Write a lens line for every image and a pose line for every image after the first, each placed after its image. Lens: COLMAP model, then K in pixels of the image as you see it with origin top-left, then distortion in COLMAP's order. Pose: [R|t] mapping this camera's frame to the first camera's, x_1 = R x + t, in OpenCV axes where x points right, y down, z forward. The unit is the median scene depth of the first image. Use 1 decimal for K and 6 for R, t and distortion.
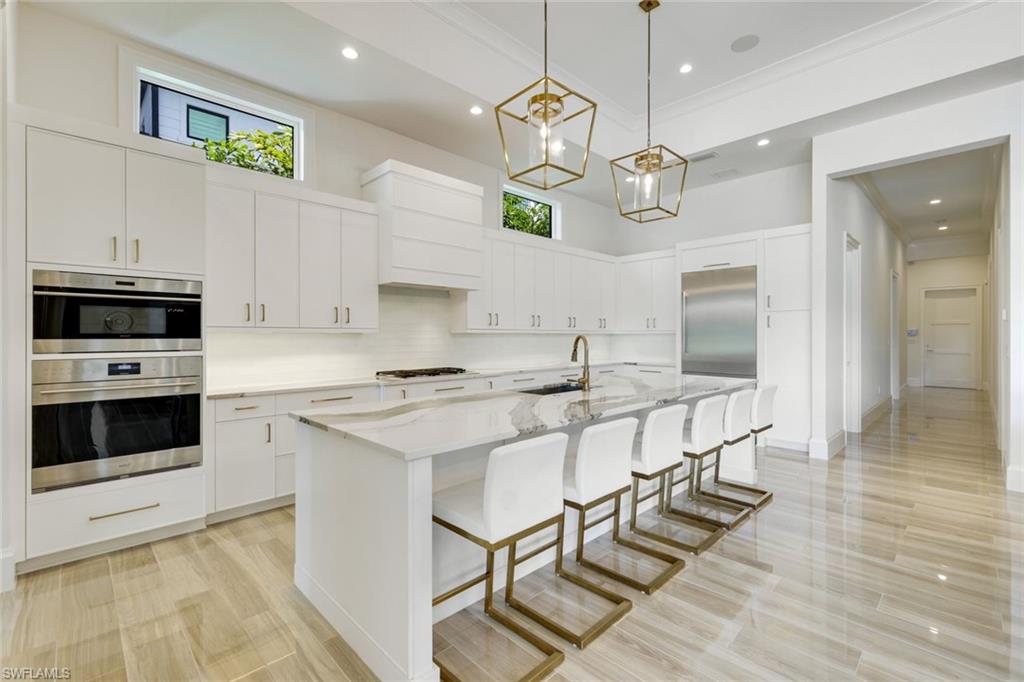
lens RADIAL K [[460.3, 0, 512.8], [0, 460.3, 318.3], [0, 0, 1]] dist [0.028230, 0.000046]
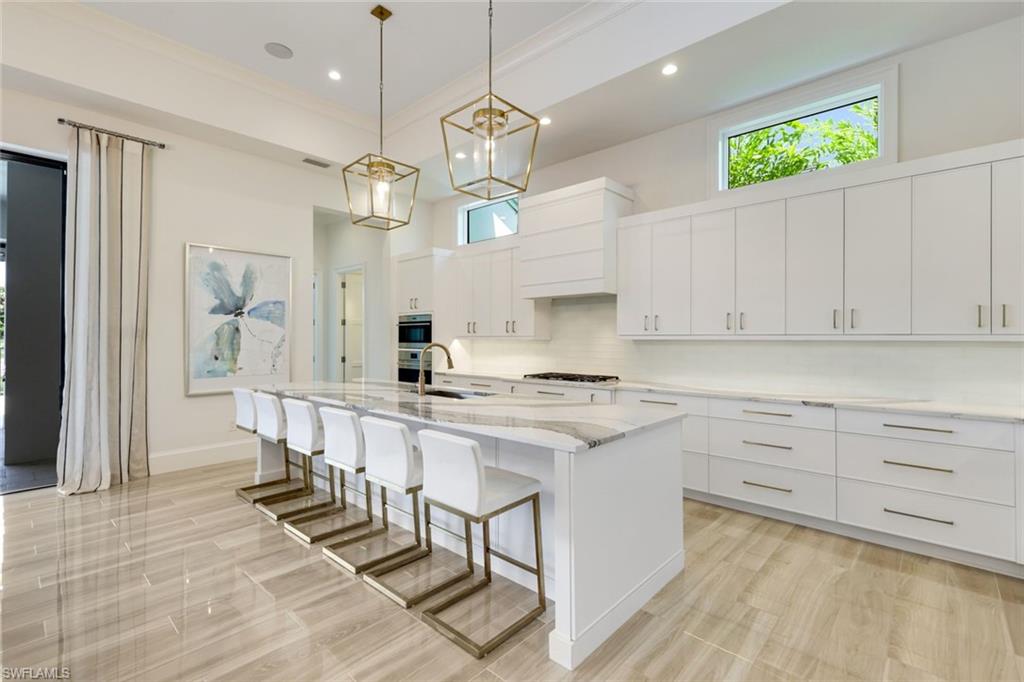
lens RADIAL K [[452.9, 0, 512.0], [0, 452.9, 341.0], [0, 0, 1]] dist [0.000883, 0.000131]
pose [[0.060301, 0.002161, -0.998178, 0.991606], [0.030695, 0.999521, 0.004018, 0.029157], [0.997708, -0.030881, 0.060206, 0.939580]]
